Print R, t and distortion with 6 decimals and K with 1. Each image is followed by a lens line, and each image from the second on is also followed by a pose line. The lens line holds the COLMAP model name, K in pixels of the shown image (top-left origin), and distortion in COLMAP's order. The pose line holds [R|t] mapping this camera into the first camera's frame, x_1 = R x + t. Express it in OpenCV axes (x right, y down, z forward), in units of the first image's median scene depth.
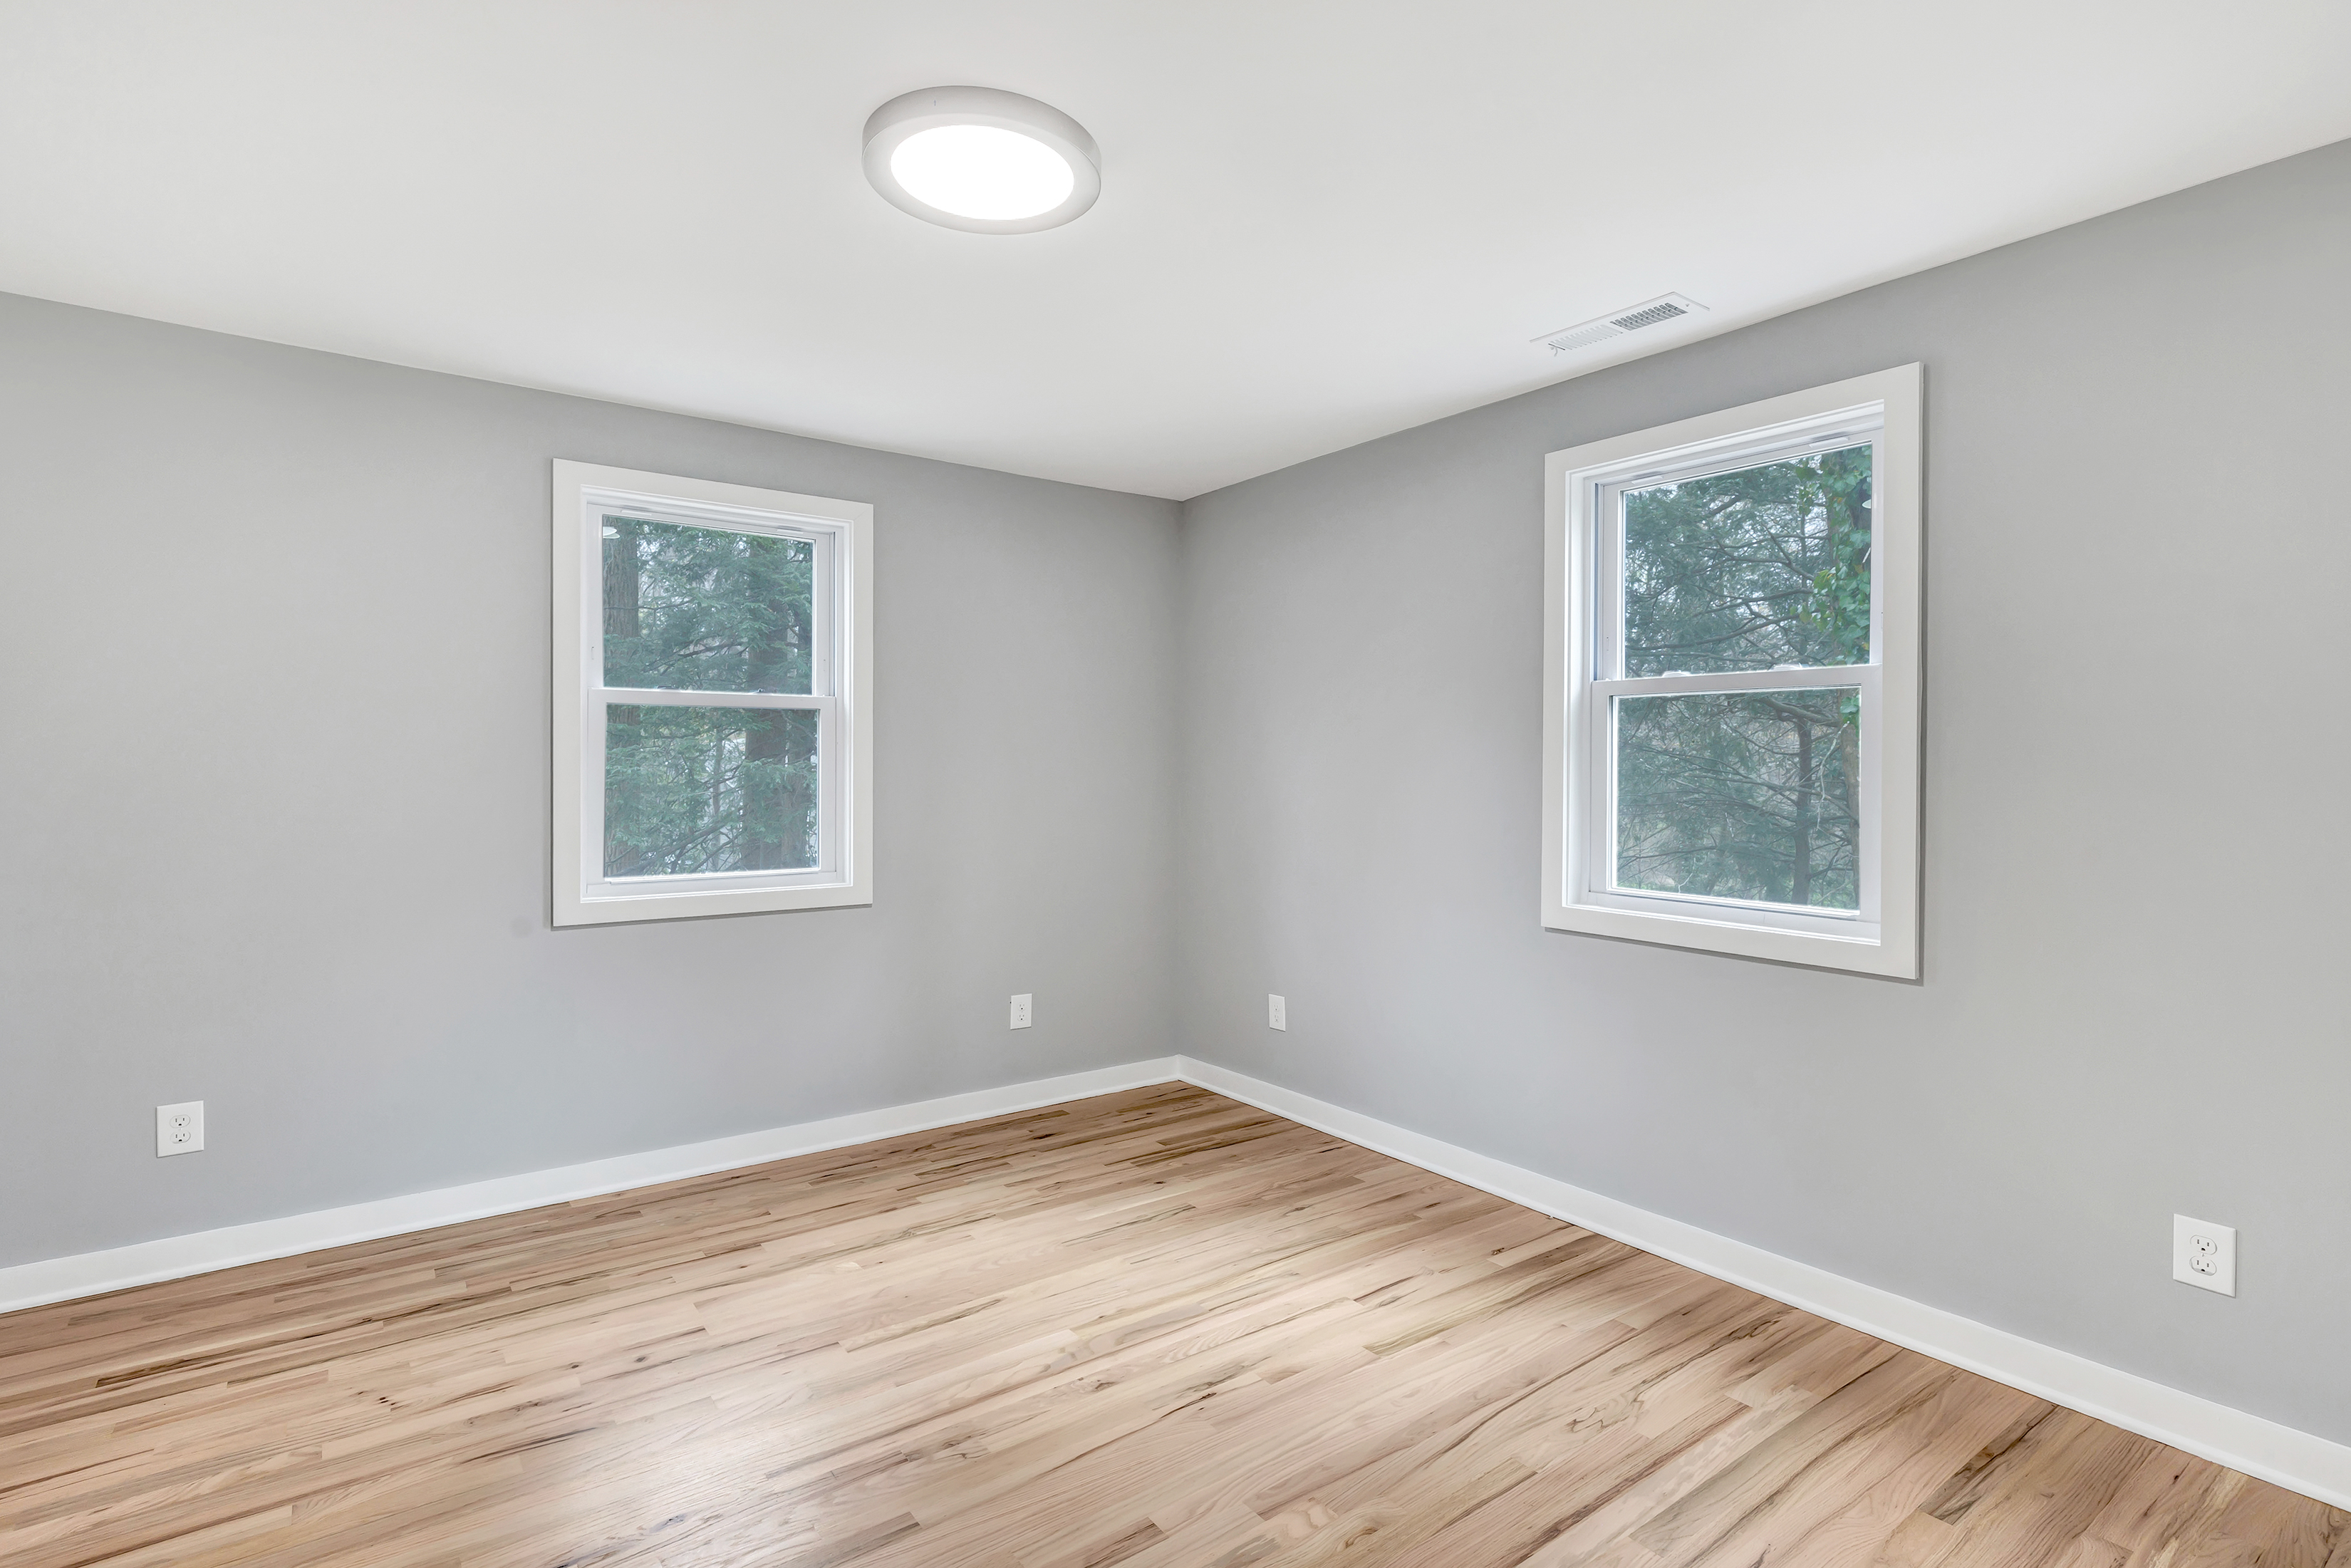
lens RADIAL K [[1106.2, 0, 1182.9], [0, 1106.2, 731.8], [0, 0, 1]] dist [0.001455, 0.000224]
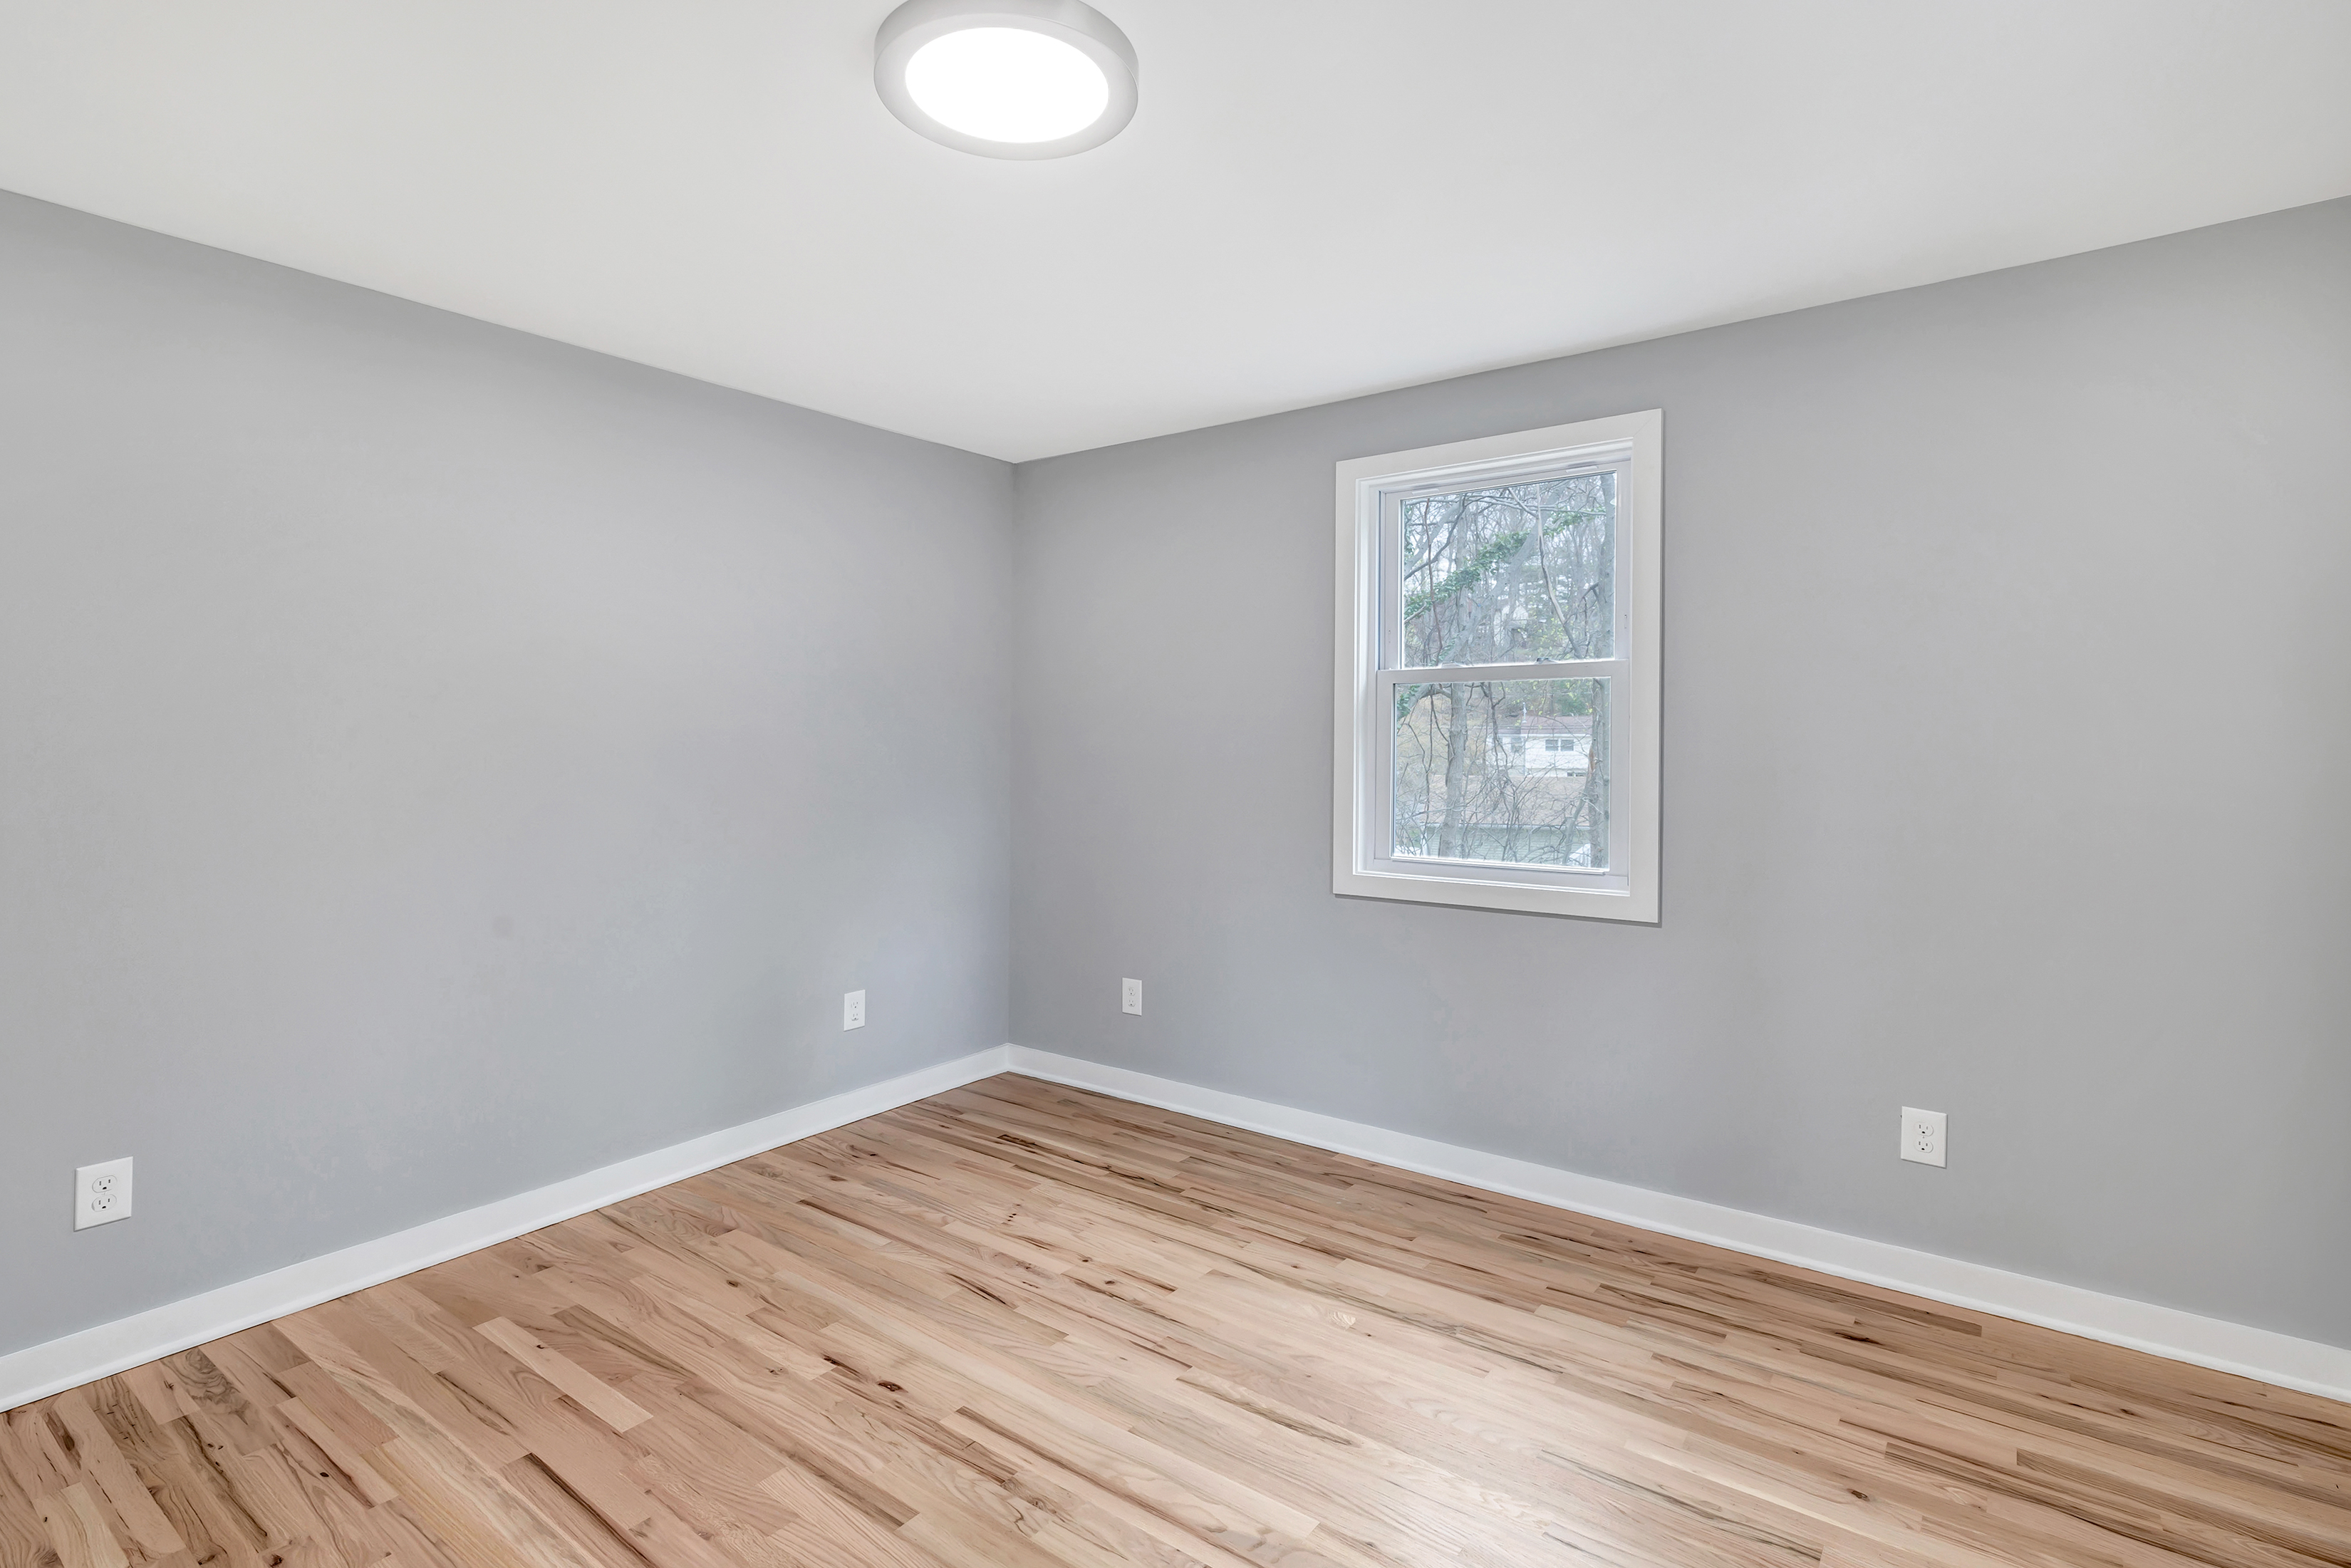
lens RADIAL K [[1128.2, 0, 1193.9], [0, 1128.2, 742.3], [0, 0, 1]] dist [0.002069, 0.000871]
pose [[0.298720, -0.002605, -0.954337, 0.508736], [0.030293, 0.999518, 0.006754, 0.015357], [0.953860, -0.030927, 0.298655, 0.621722]]
